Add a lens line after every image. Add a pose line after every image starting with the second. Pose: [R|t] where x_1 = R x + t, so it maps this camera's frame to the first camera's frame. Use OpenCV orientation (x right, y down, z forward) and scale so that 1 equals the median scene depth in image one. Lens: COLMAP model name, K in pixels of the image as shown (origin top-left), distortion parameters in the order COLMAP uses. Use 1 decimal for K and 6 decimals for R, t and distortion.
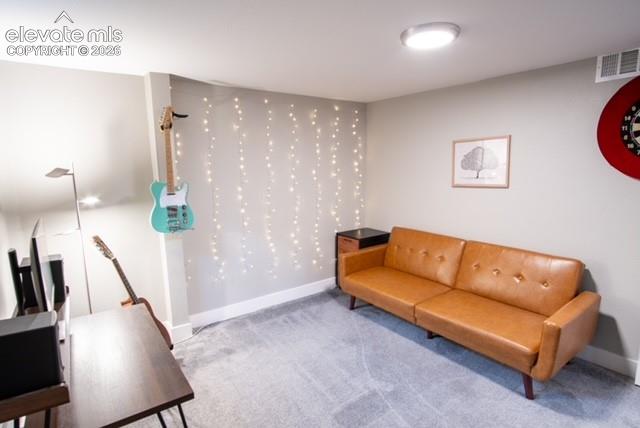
lens RADIAL K [[348.7, 0, 322.8], [0, 348.7, 219.7], [0, 0, 1]] dist [-0.019827, 0.000458]
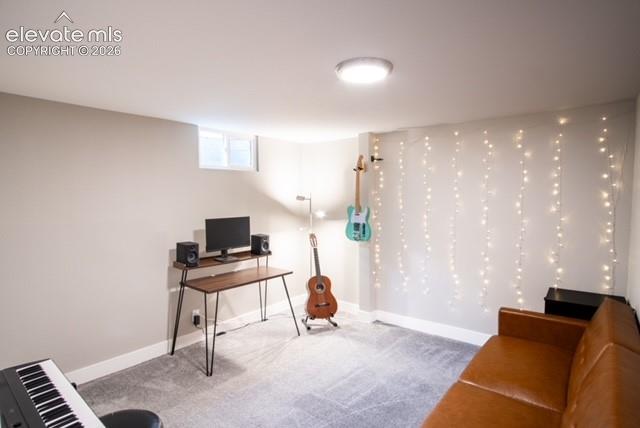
lens RADIAL K [[348.7, 0, 322.8], [0, 348.7, 219.7], [0, 0, 1]] dist [-0.019827, 0.000458]
pose [[0.239275, 0.076593, -0.967926, 0.743253], [-0.153382, 0.987348, 0.040214, -0.071080], [0.958760, 0.138840, 0.247996, 0.402150]]
